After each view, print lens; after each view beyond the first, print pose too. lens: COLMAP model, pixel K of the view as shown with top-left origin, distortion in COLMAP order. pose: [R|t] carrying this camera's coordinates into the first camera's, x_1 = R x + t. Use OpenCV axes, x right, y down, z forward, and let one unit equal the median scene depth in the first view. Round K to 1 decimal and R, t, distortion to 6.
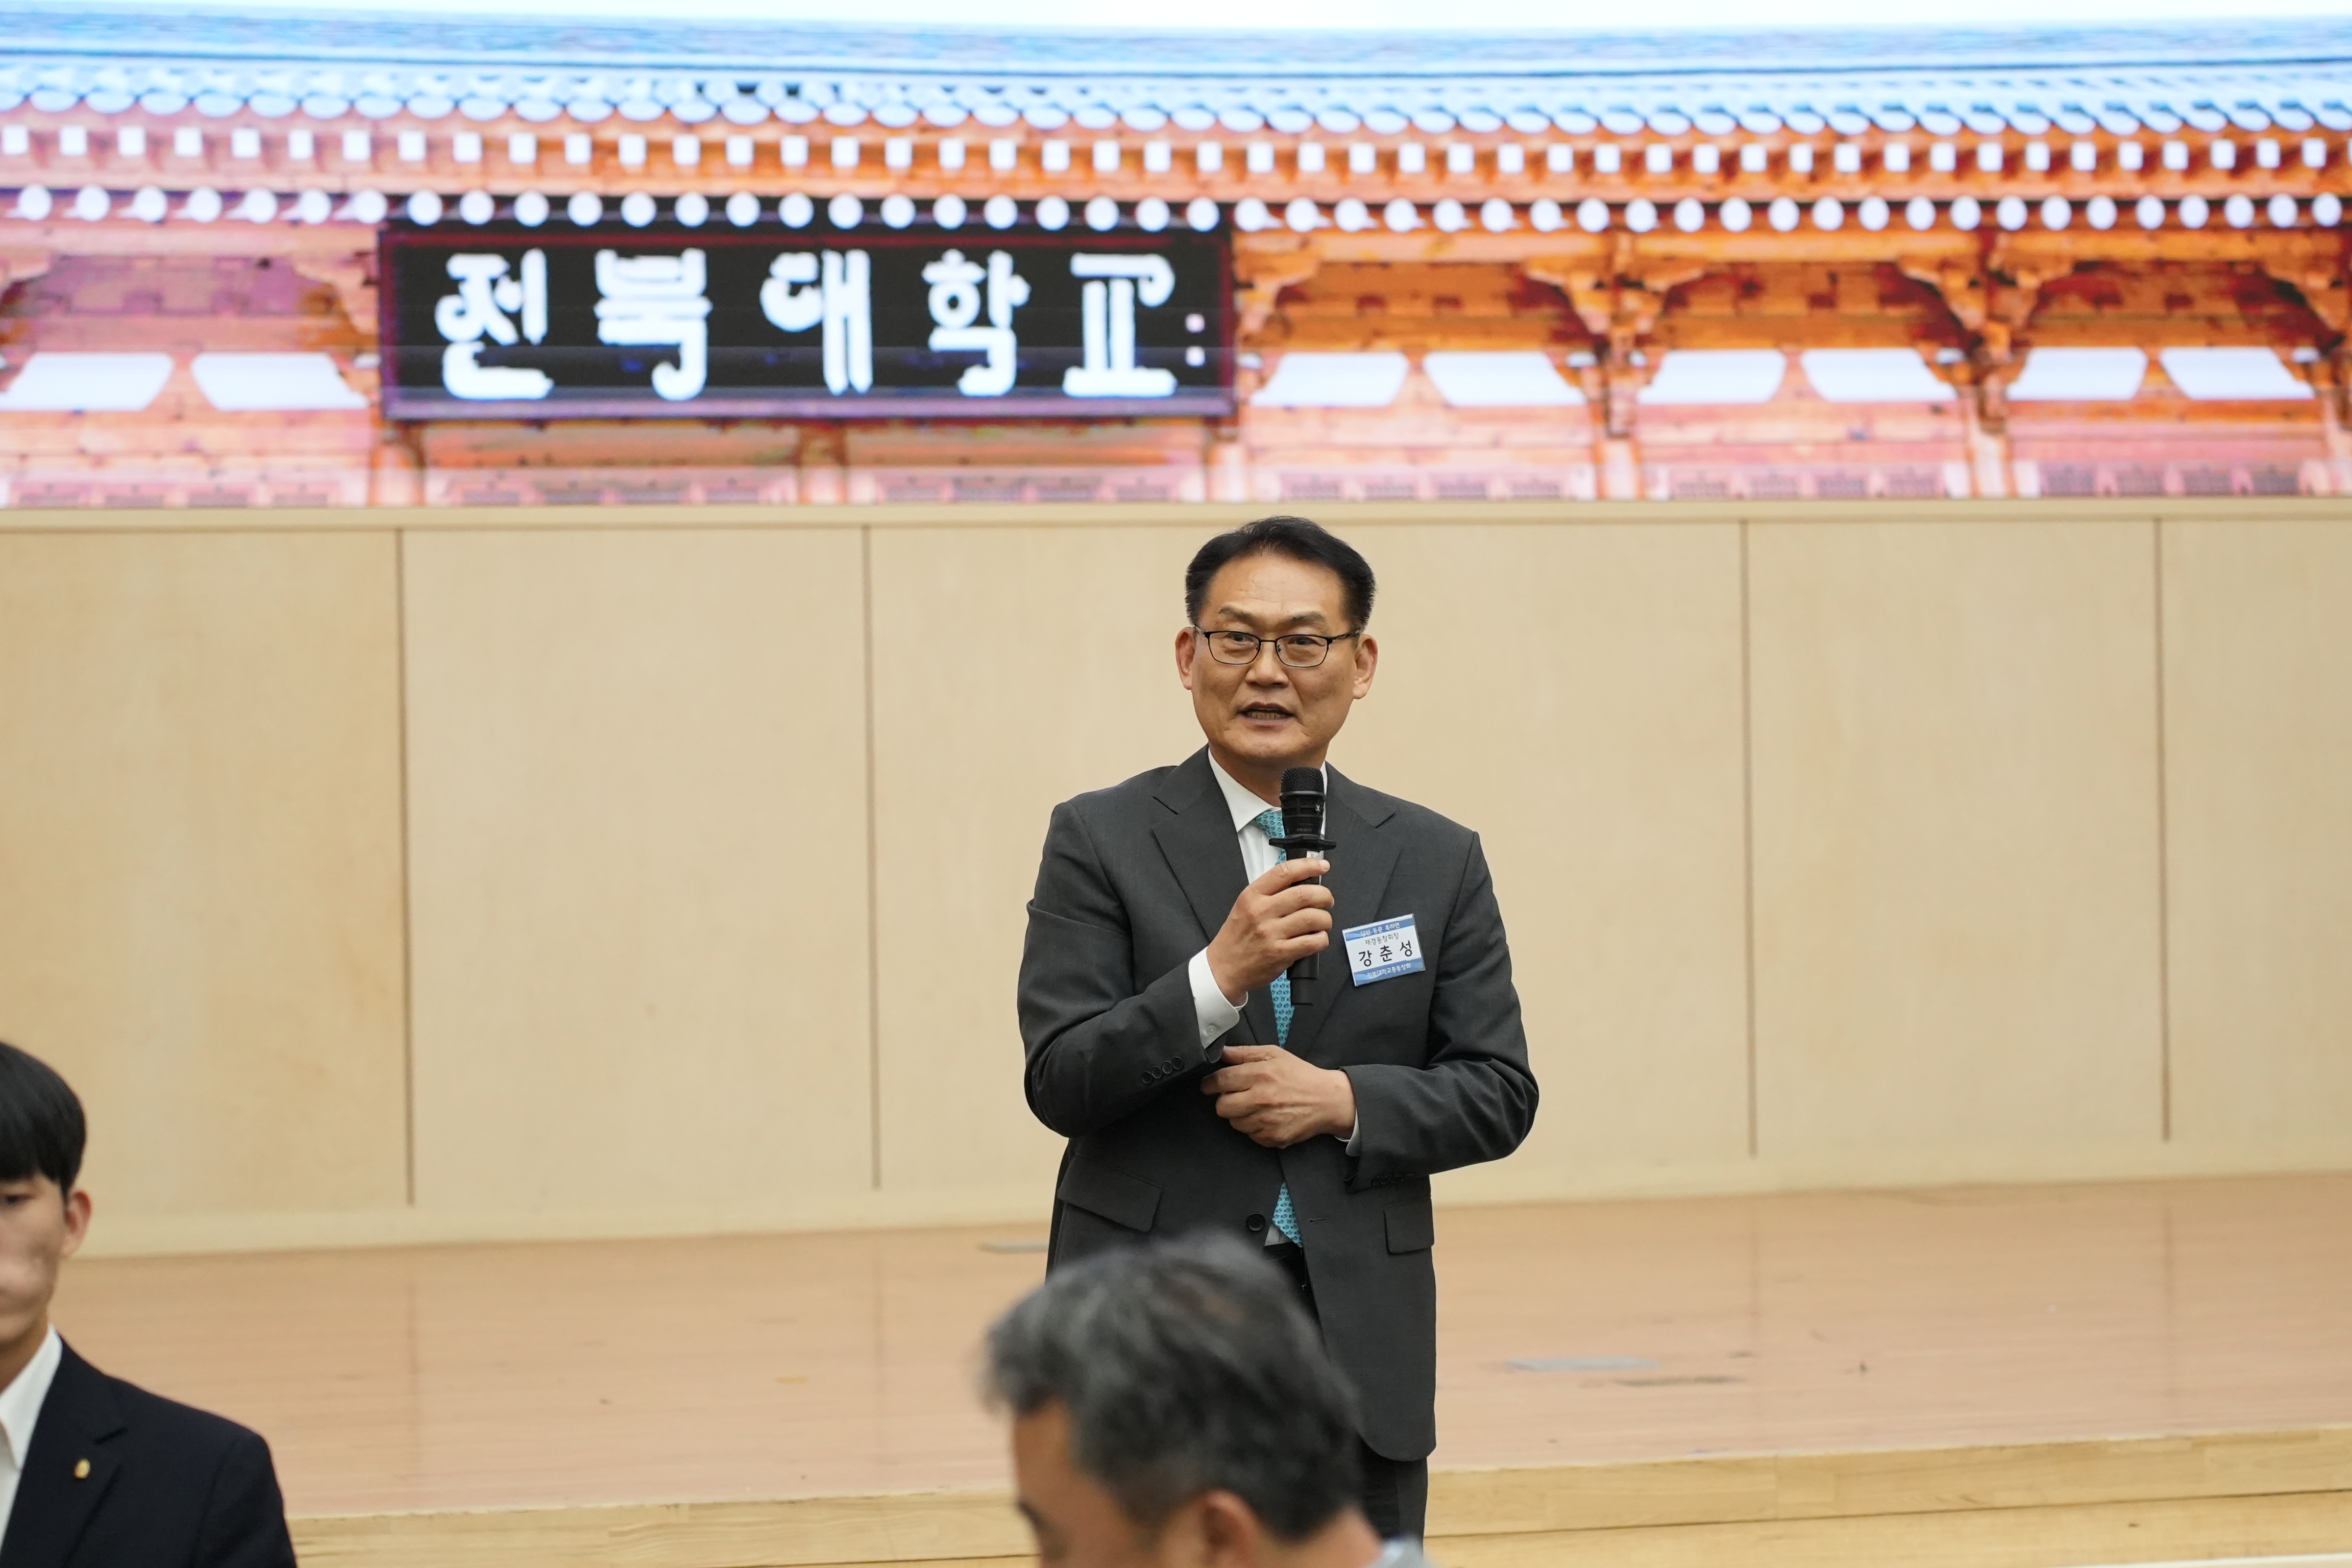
lens RADIAL K [[8542.4, 0, 1184.2], [0, 8542.4, 771.7], [0, 0, 1]] dist [0.145093, 0.000000]
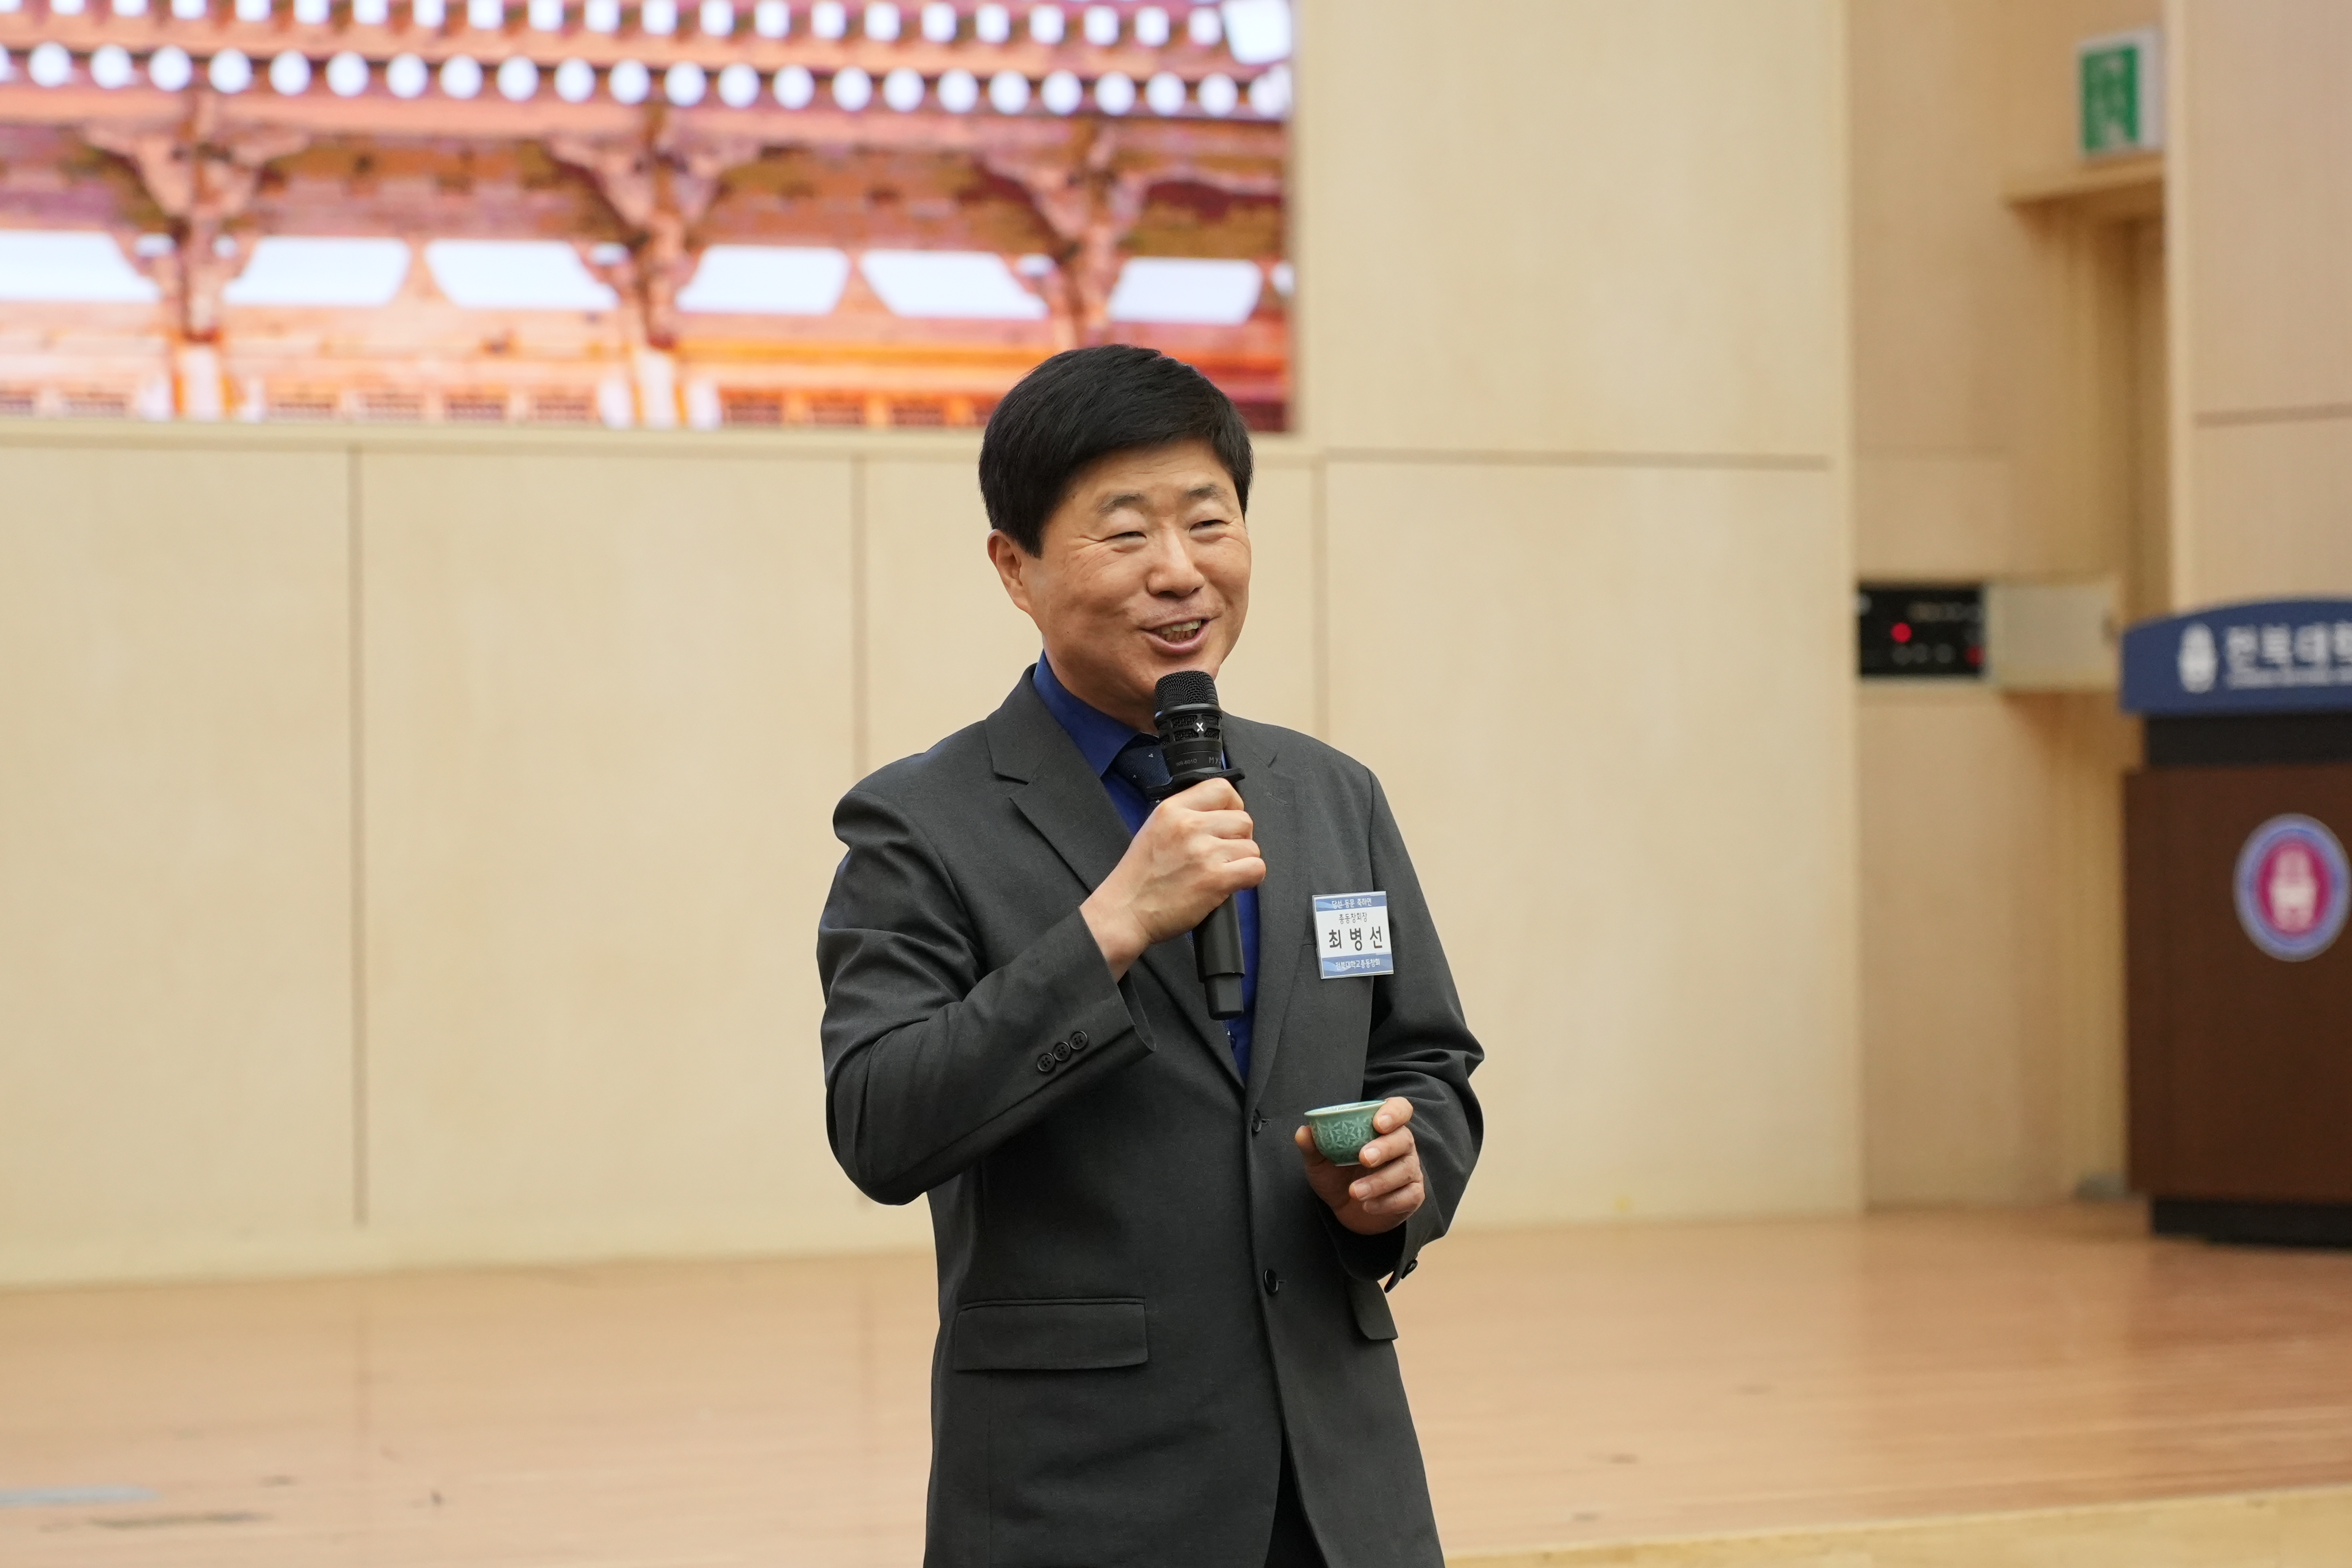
lens RADIAL K [[7486.3, 0, 1195.7], [0, 7486.3, 792.3], [0, 0, 1]] dist [0.124706, 0.000000]
pose [[0.988190, 0.007942, 0.153029, 0.035462], [-0.005221, 0.999821, -0.018175, 0.016224], [-0.153146, 0.017162, 0.988055, 0.280561]]
